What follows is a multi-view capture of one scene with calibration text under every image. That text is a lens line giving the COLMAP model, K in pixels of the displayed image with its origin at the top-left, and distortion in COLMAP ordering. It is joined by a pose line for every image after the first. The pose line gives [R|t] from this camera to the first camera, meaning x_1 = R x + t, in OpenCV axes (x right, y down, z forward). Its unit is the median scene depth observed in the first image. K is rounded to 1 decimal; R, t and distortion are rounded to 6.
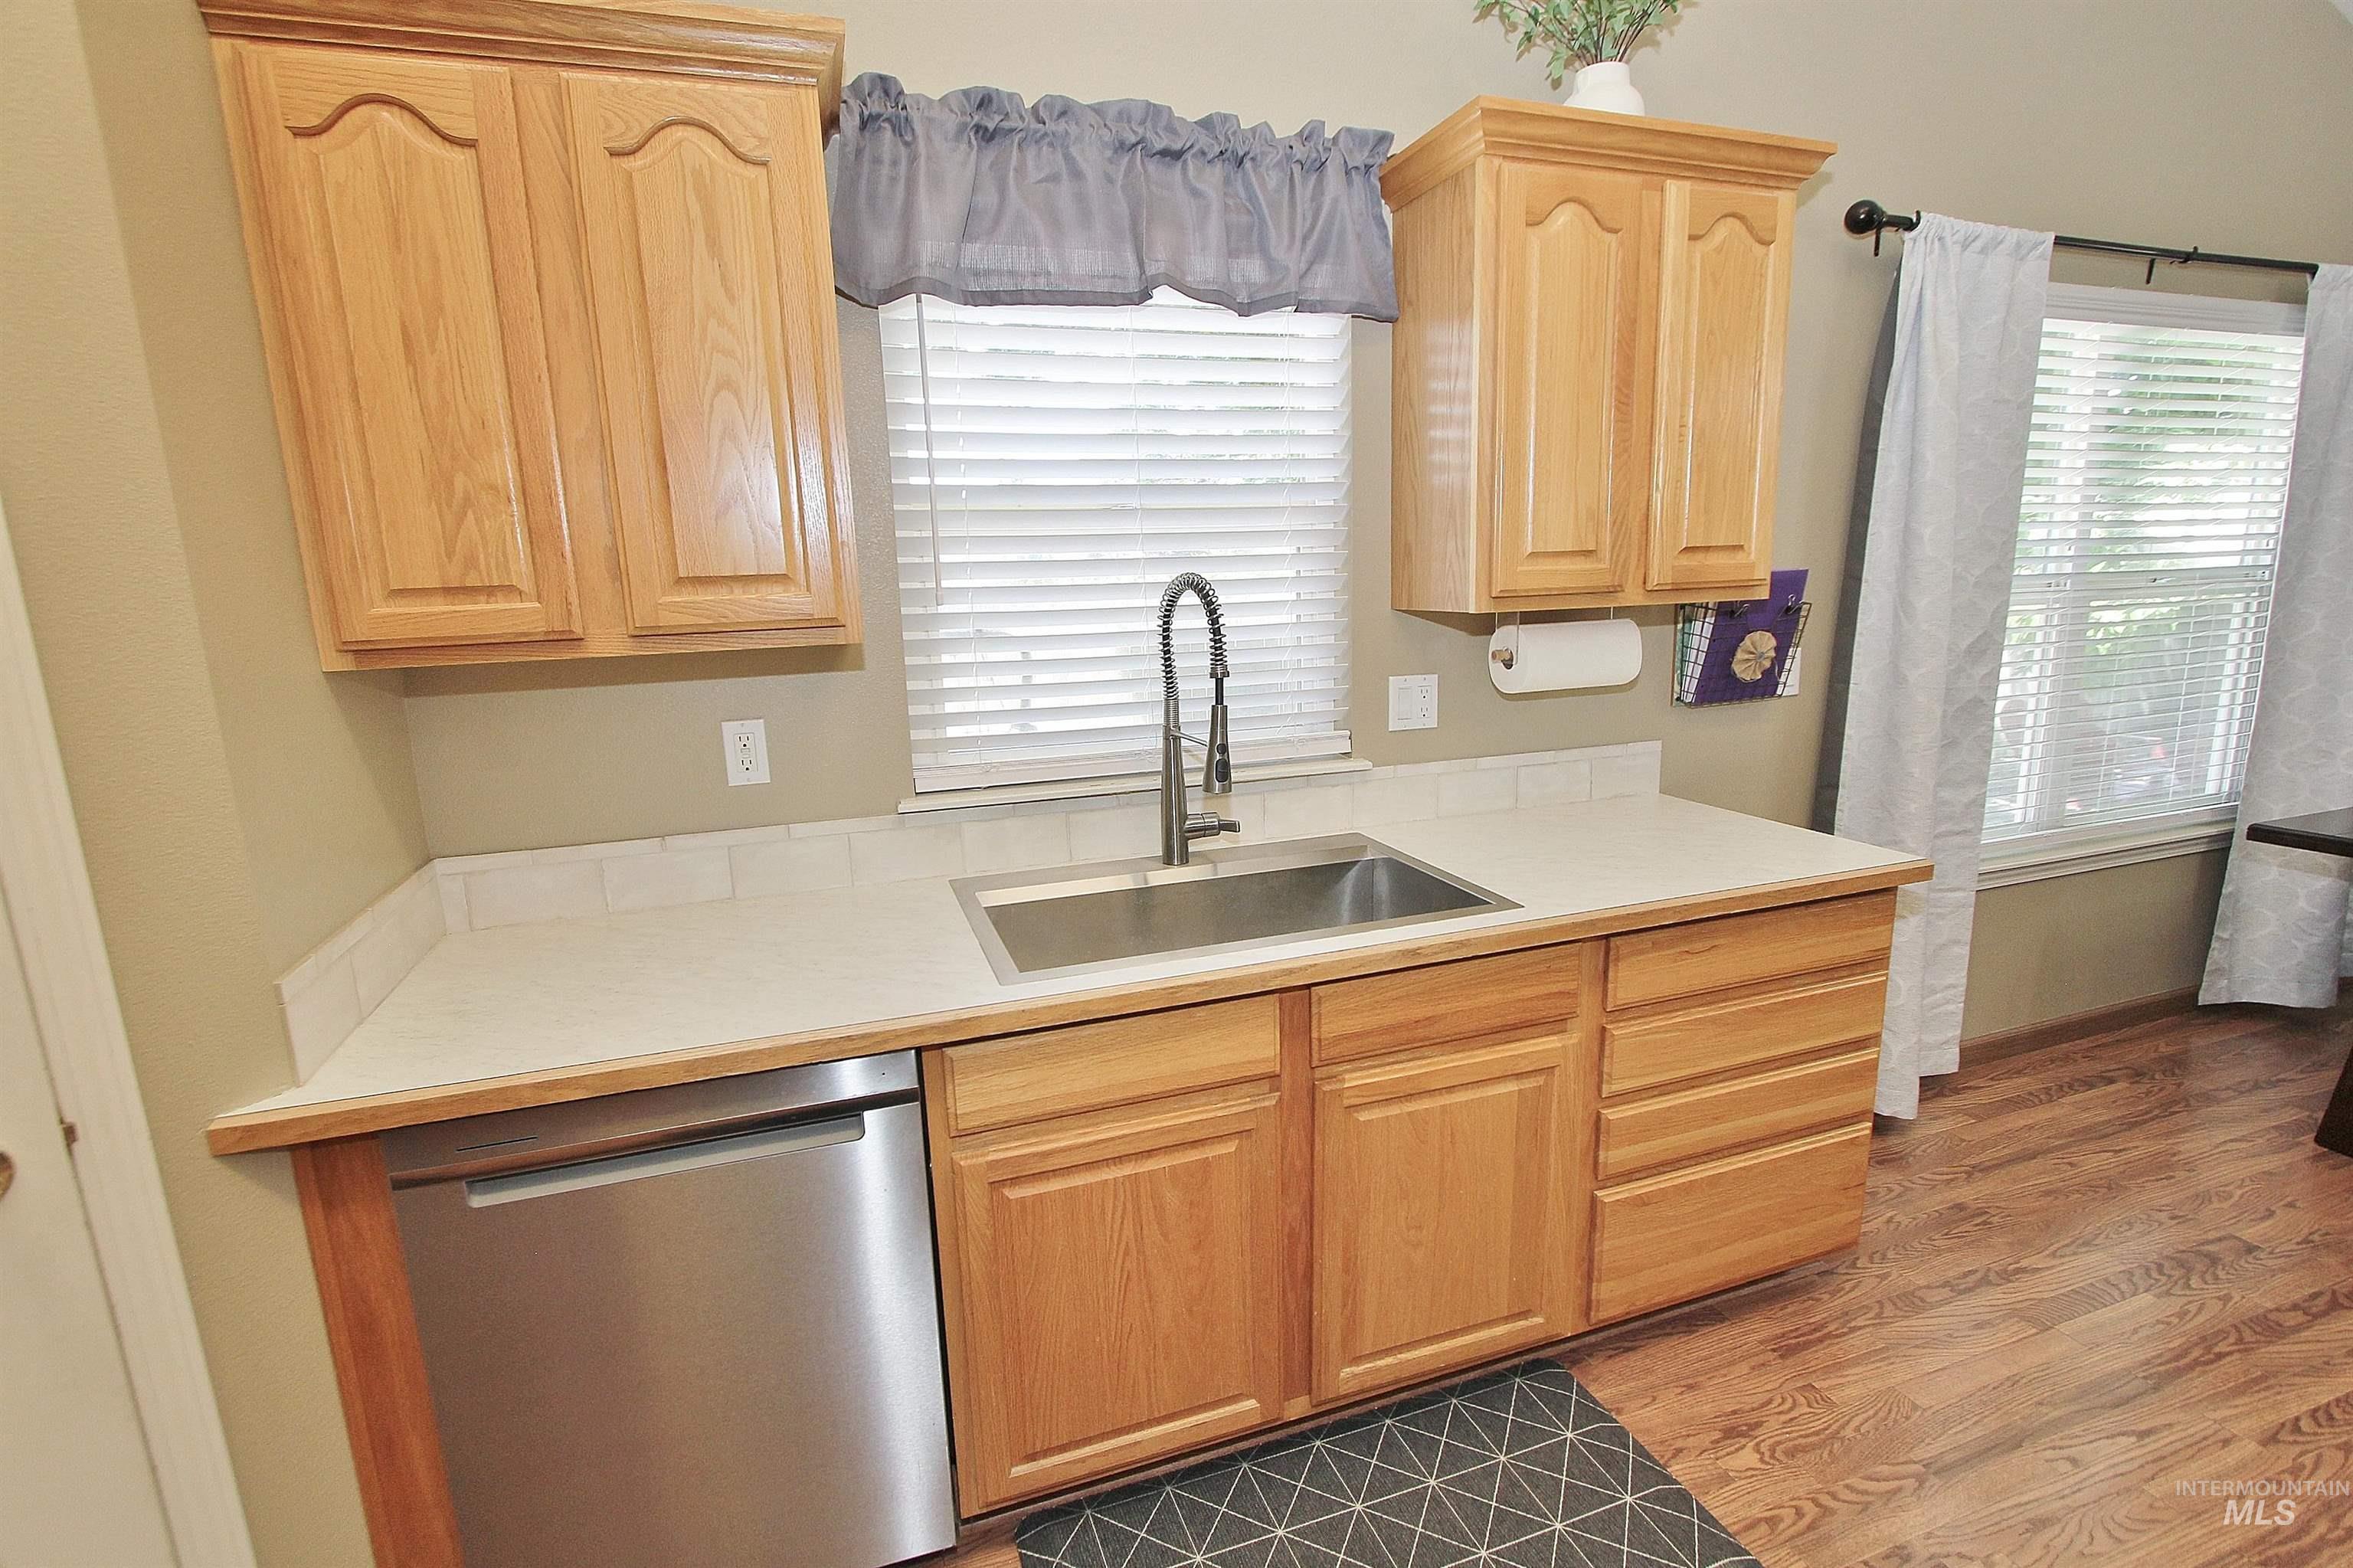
lens RADIAL K [[1082.1, 0, 1169.2], [0, 1082.1, 771.4], [0, 0, 1]] dist [-0.012846, 0.001211]
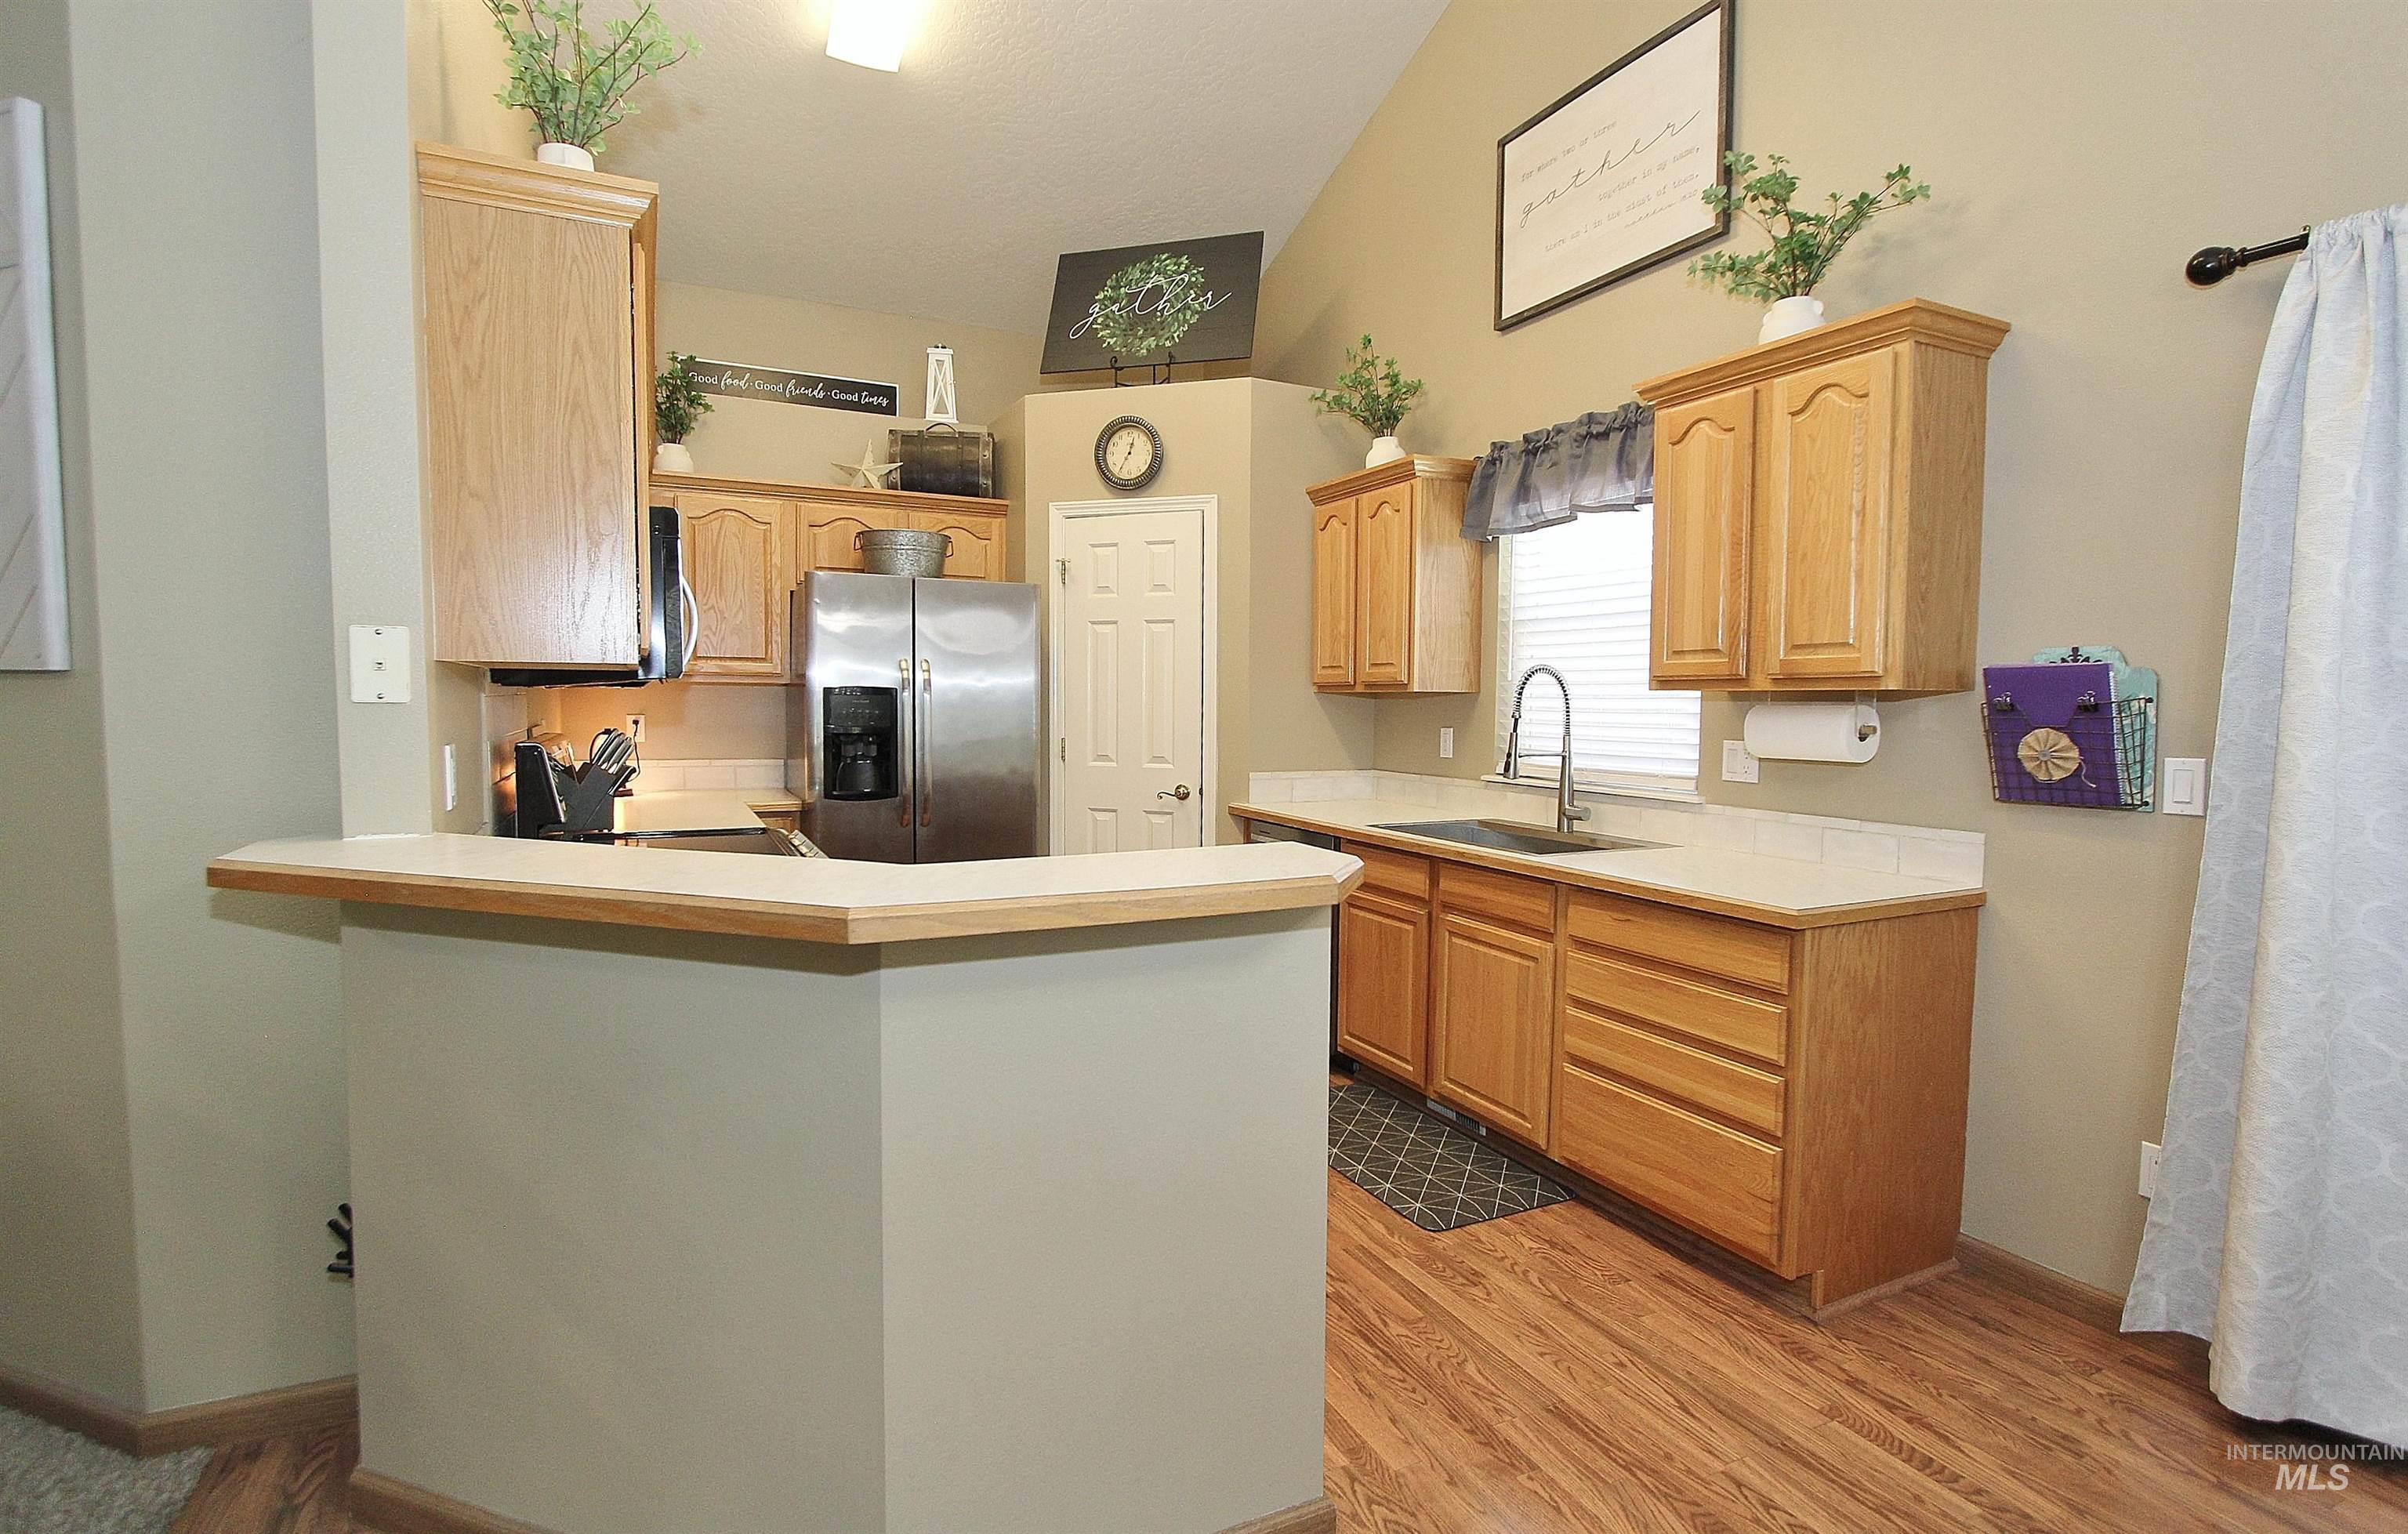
lens RADIAL K [[1146.8, 0, 1210.6], [0, 1146.8, 778.8], [0, 0, 1]] dist [-0.023190, -0.000070]
pose [[0.128250, 0.096592, -0.987027, 1.854004], [-0.196263, 0.978034, 0.070210, -0.018551], [0.972128, 0.184713, 0.144390, 0.200138]]
